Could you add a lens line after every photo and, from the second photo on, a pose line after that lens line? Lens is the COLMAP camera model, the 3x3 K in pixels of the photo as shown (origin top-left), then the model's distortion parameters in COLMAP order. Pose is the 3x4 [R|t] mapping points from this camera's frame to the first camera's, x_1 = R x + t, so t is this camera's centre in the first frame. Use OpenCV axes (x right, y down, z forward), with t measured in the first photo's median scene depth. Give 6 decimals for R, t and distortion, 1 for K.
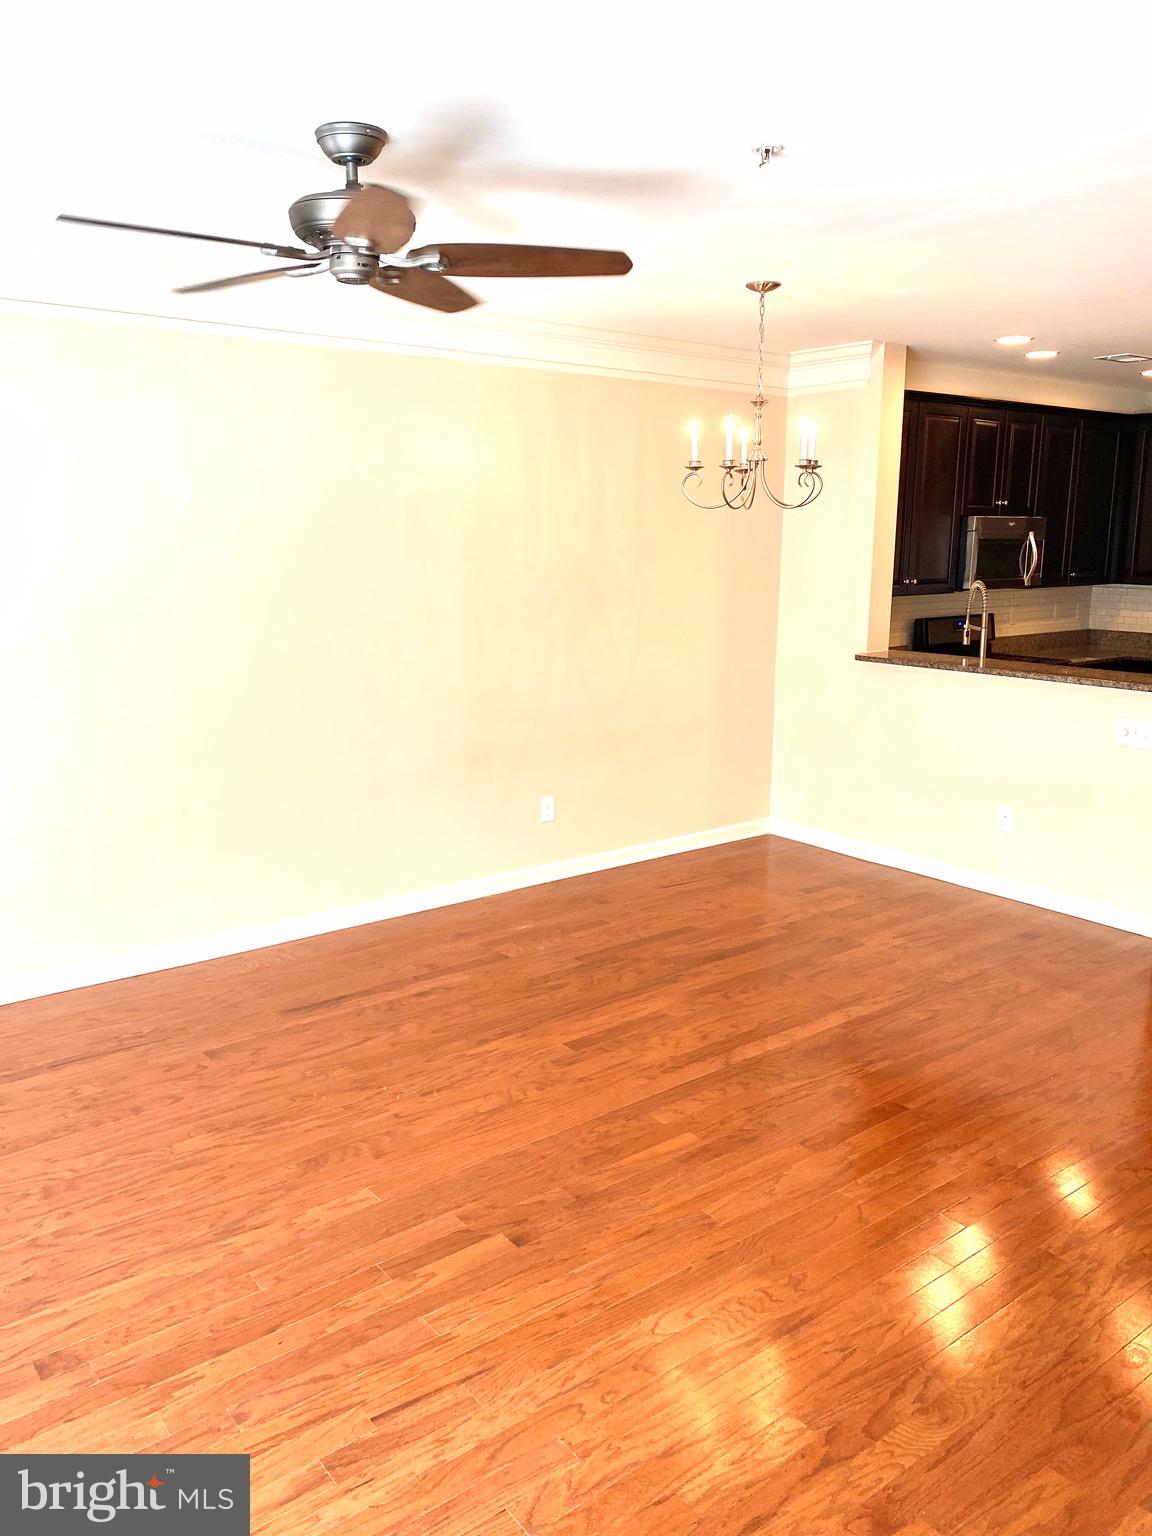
lens RADIAL K [[1167.5, 0, 576.0], [0, 1167.5, 768.0], [0, 0, 1]] dist [0.128072, -0.475417]
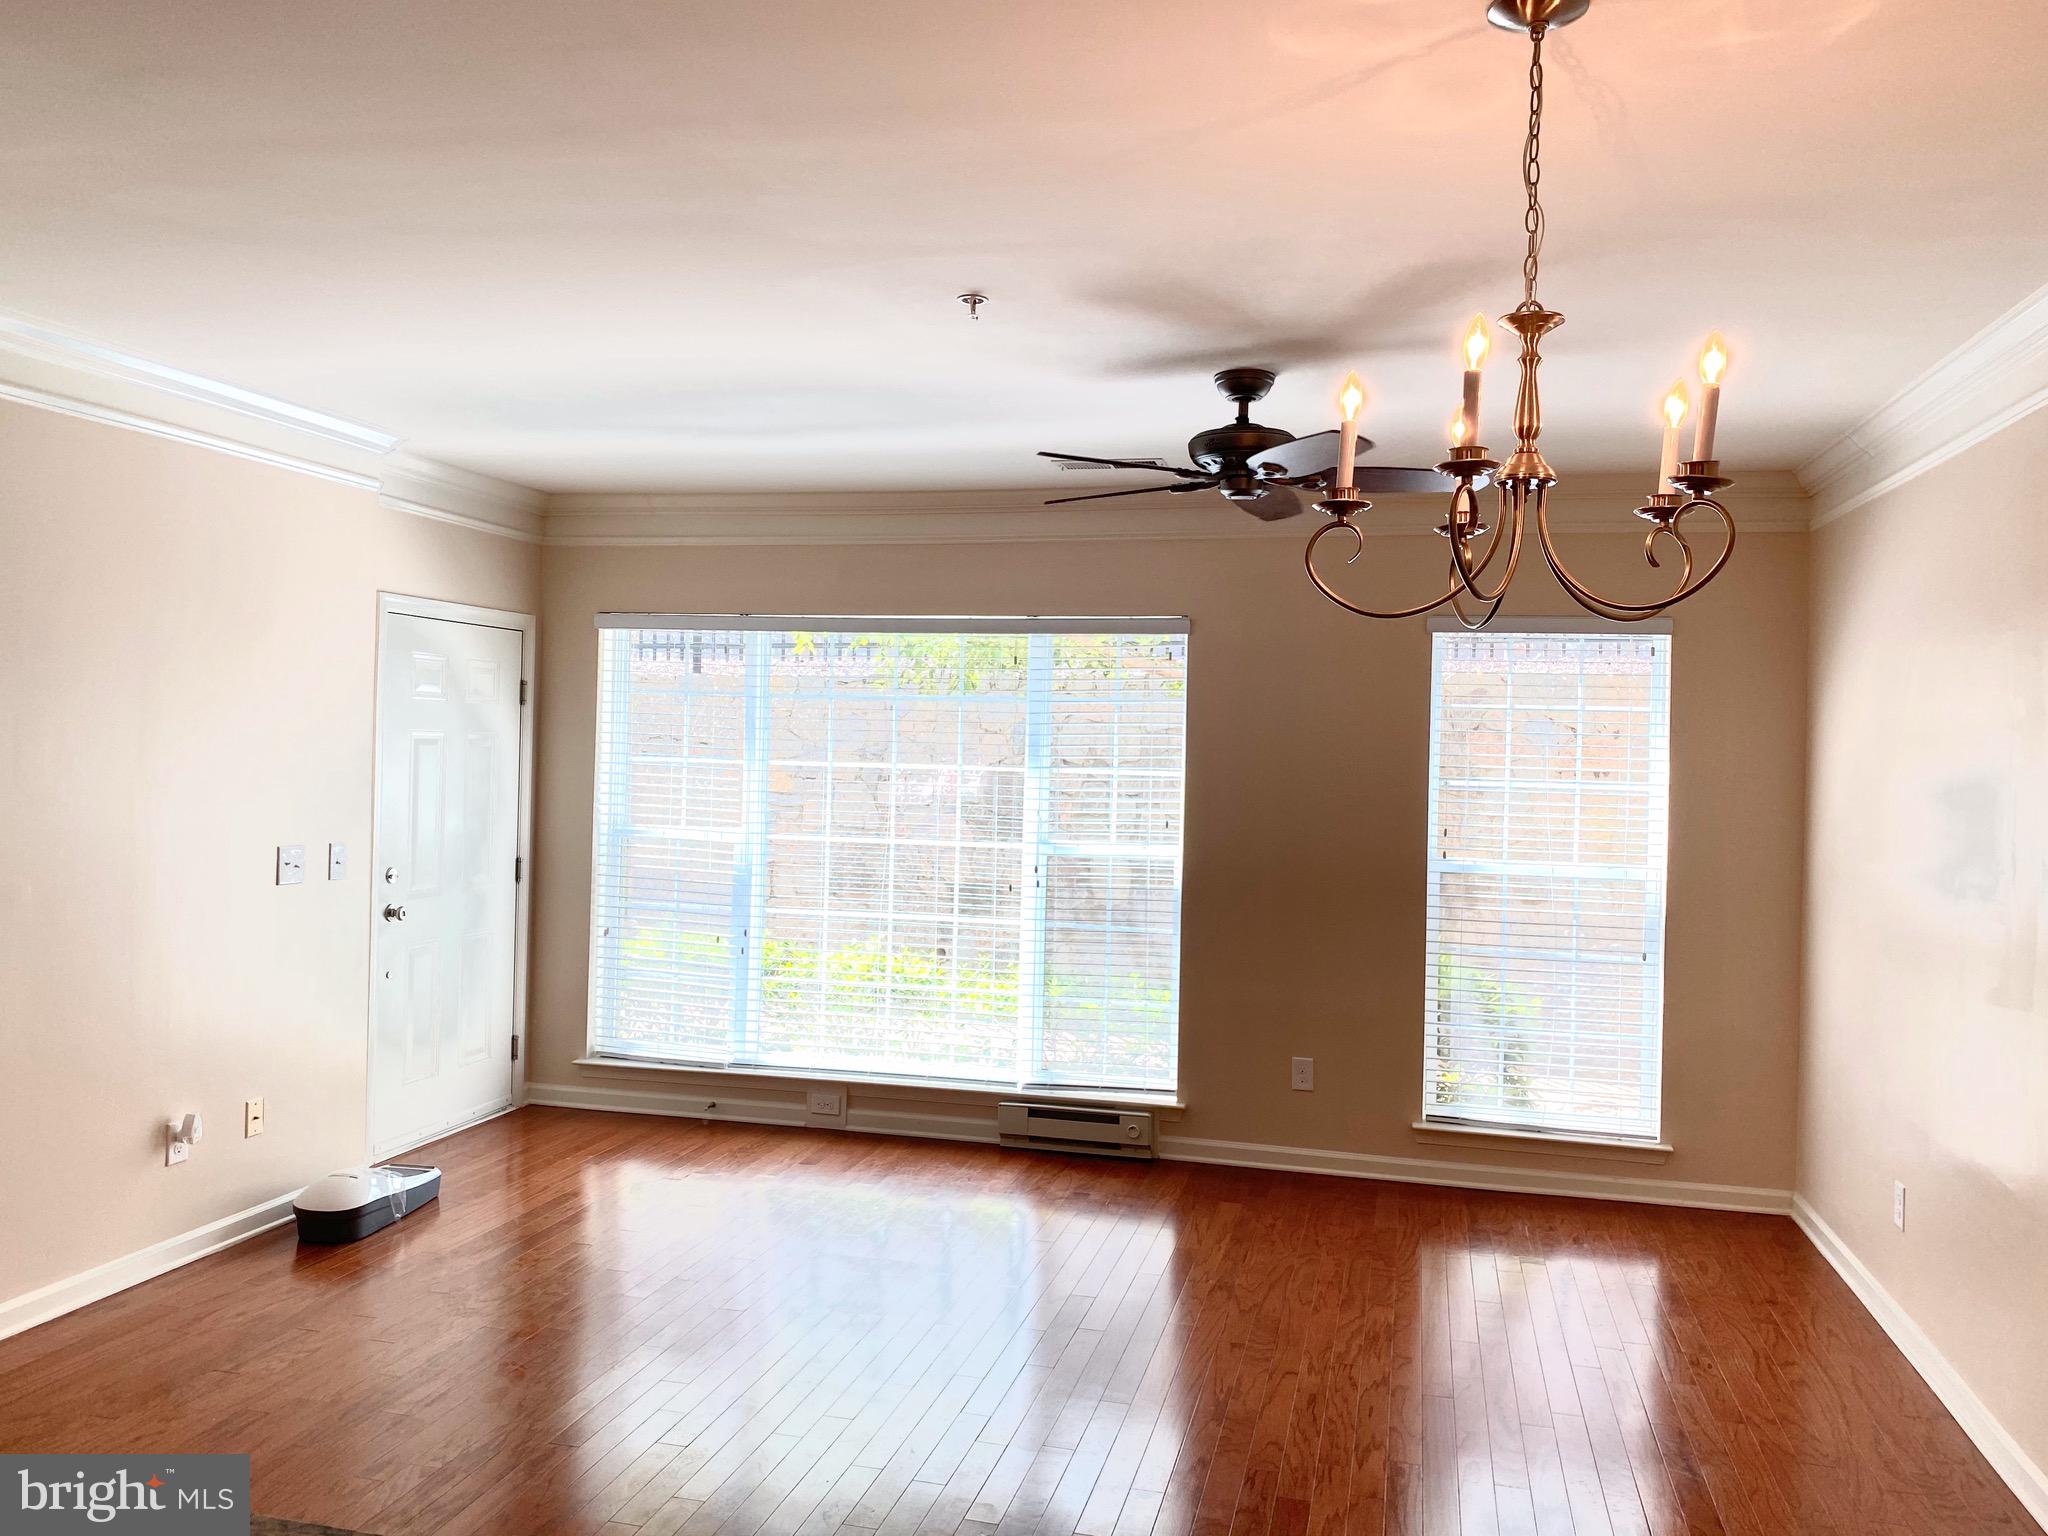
lens RADIAL K [[1556.7, 0, 1024.0], [0, 1556.7, 768.0], [0, 0, 1]] dist [0.128072, -0.475417]
pose [[-0.797825, -0.025684, -0.602342, 0.395942], [-0.152665, 0.975137, 0.160630, -0.161922], [0.583240, 0.220111, -0.781909, 0.950267]]
